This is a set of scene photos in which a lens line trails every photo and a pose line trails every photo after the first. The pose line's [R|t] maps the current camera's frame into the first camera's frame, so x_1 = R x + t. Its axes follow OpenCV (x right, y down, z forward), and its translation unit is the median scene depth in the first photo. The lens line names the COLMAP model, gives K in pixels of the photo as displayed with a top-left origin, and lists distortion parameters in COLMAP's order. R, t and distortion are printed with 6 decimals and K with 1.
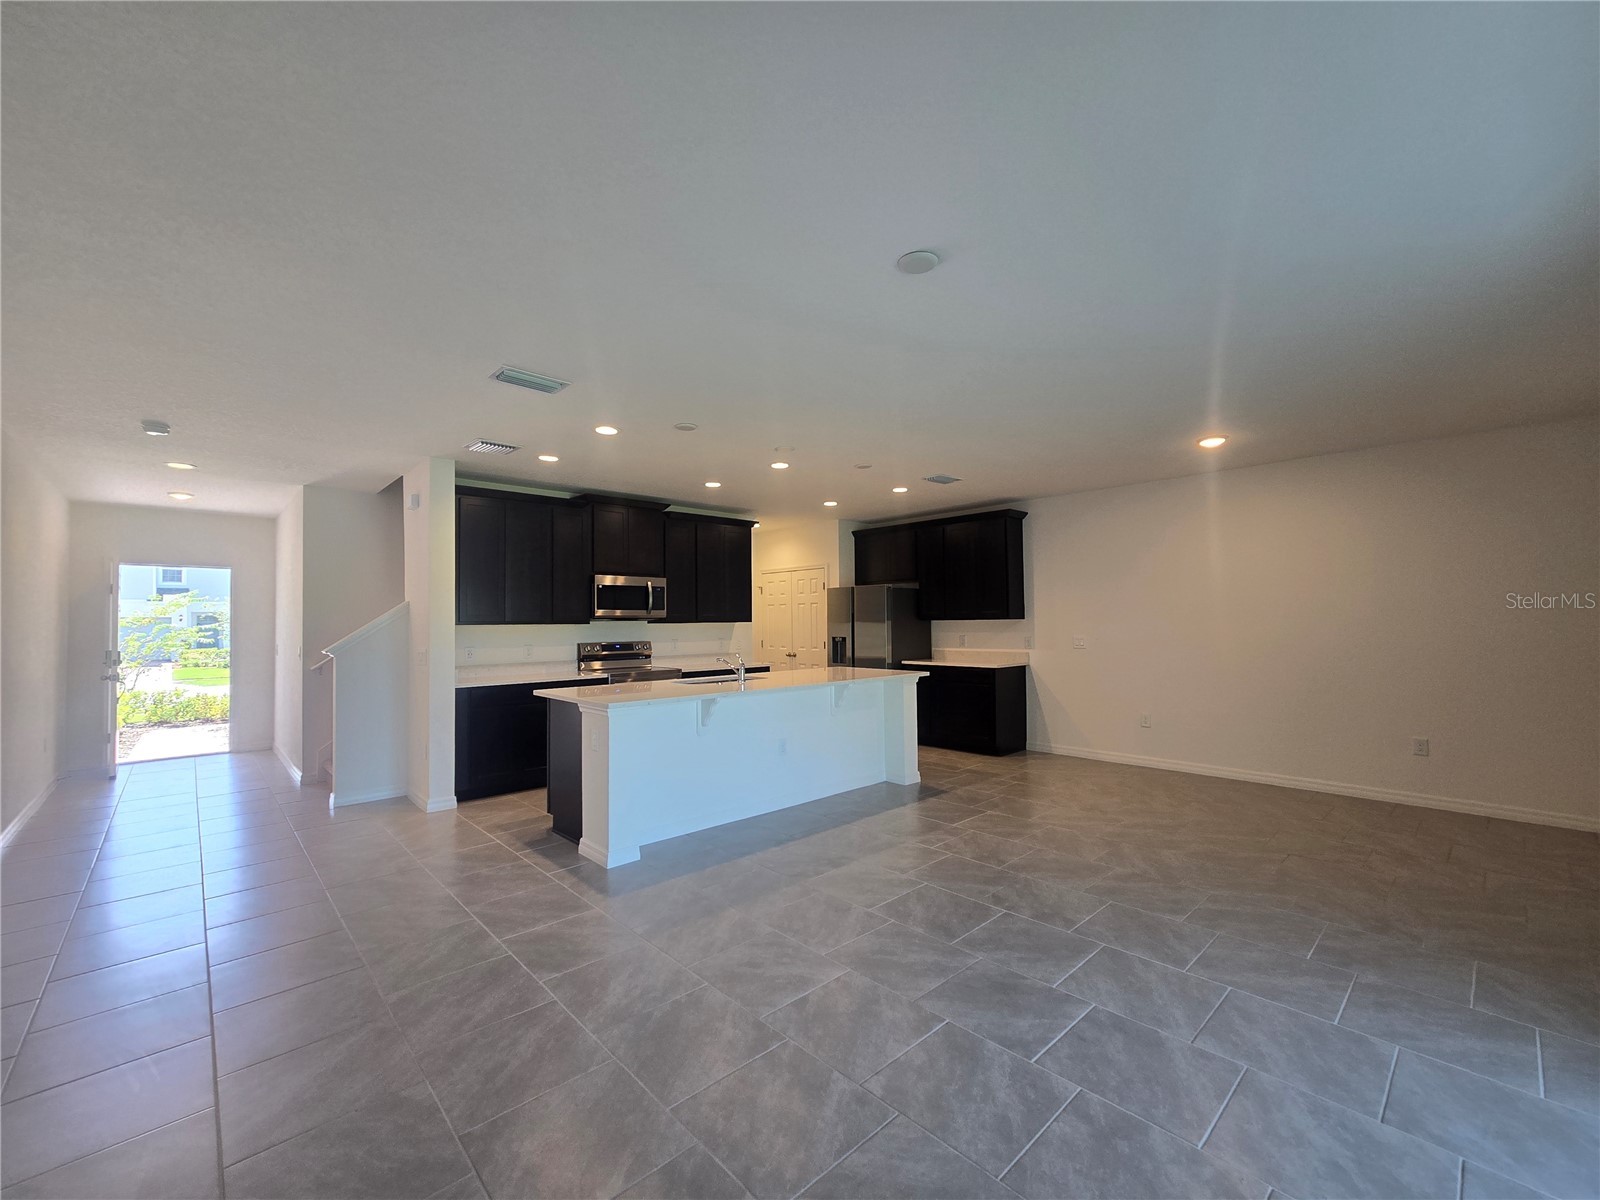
lens RADIAL K [[650.5, 0, 801.5], [0, 650.5, 597.8], [0, 0, 1]] dist [0.004206, 0.000858]
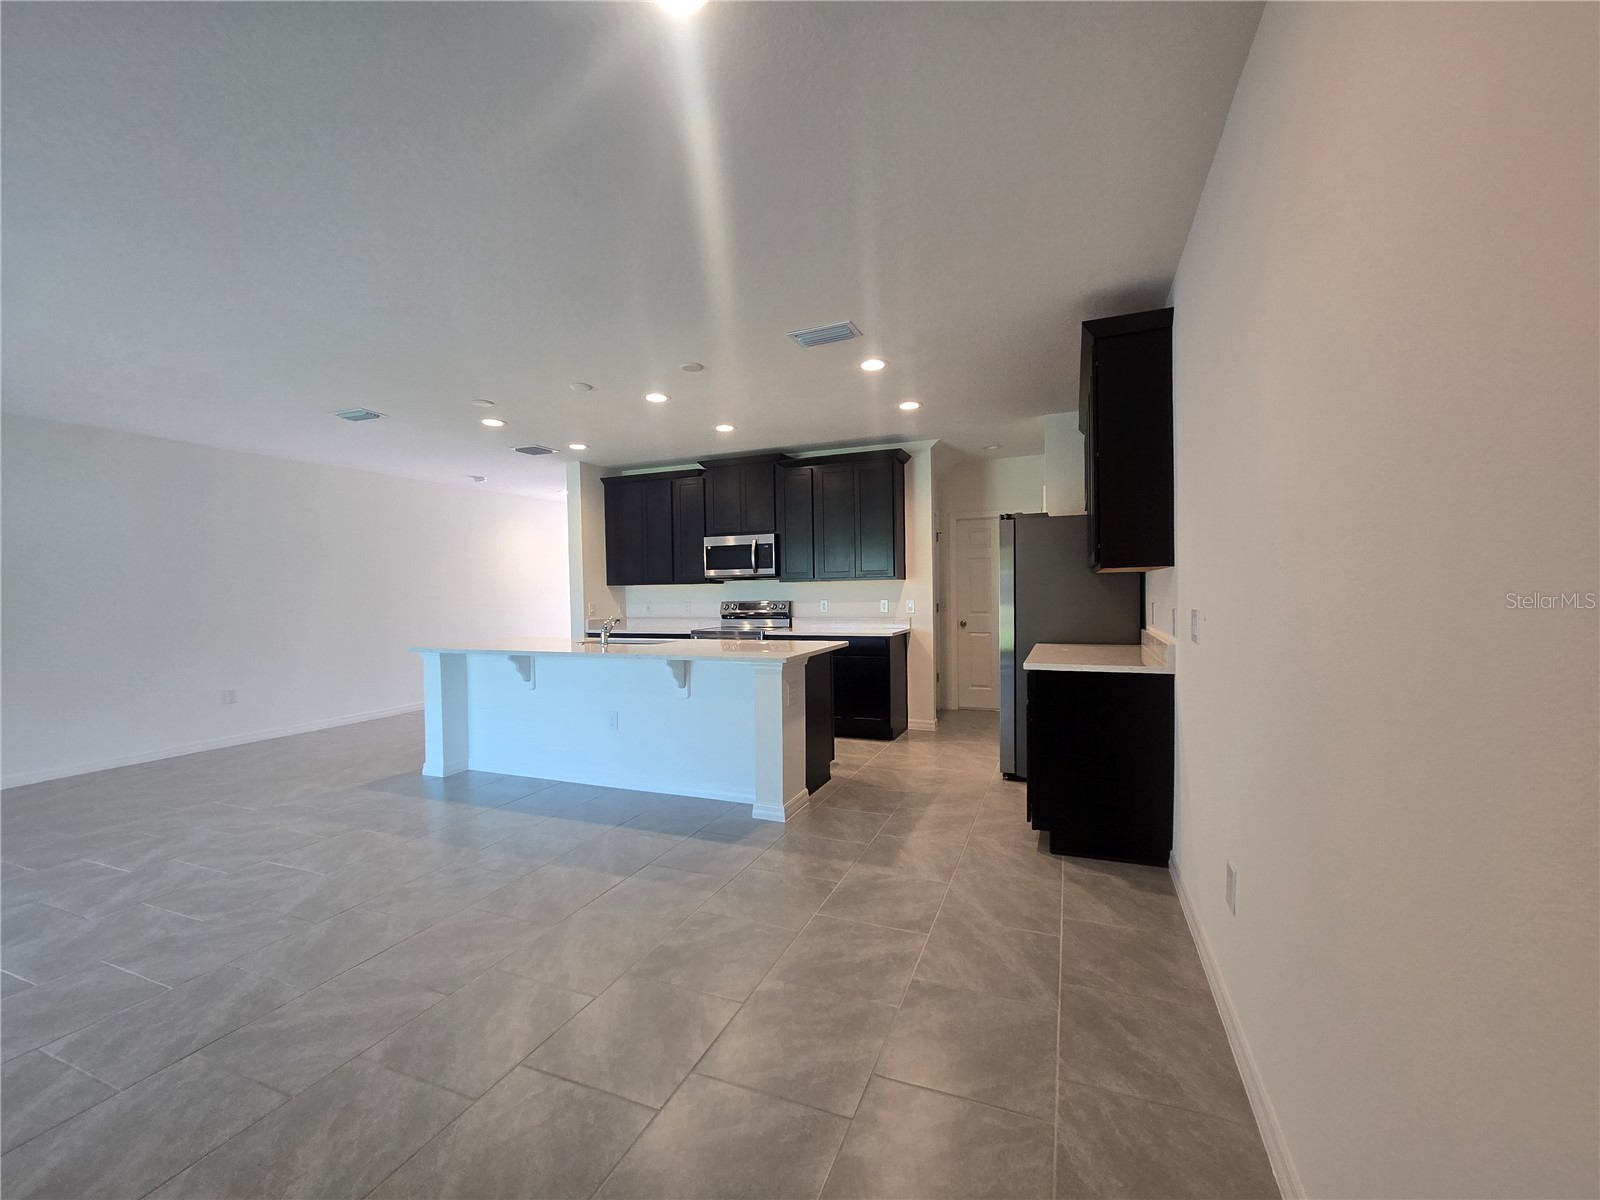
lens RADIAL K [[650.5, 0, 803.4], [0, 650.5, 607.0], [0, 0, 1]] dist [0.004206, 0.000858]
pose [[0.420068, 0.025610, -0.907131, 0.757130], [0.050021, 0.997429, 0.051322, 0.033271], [0.906113, -0.066934, 0.417707, 0.739375]]
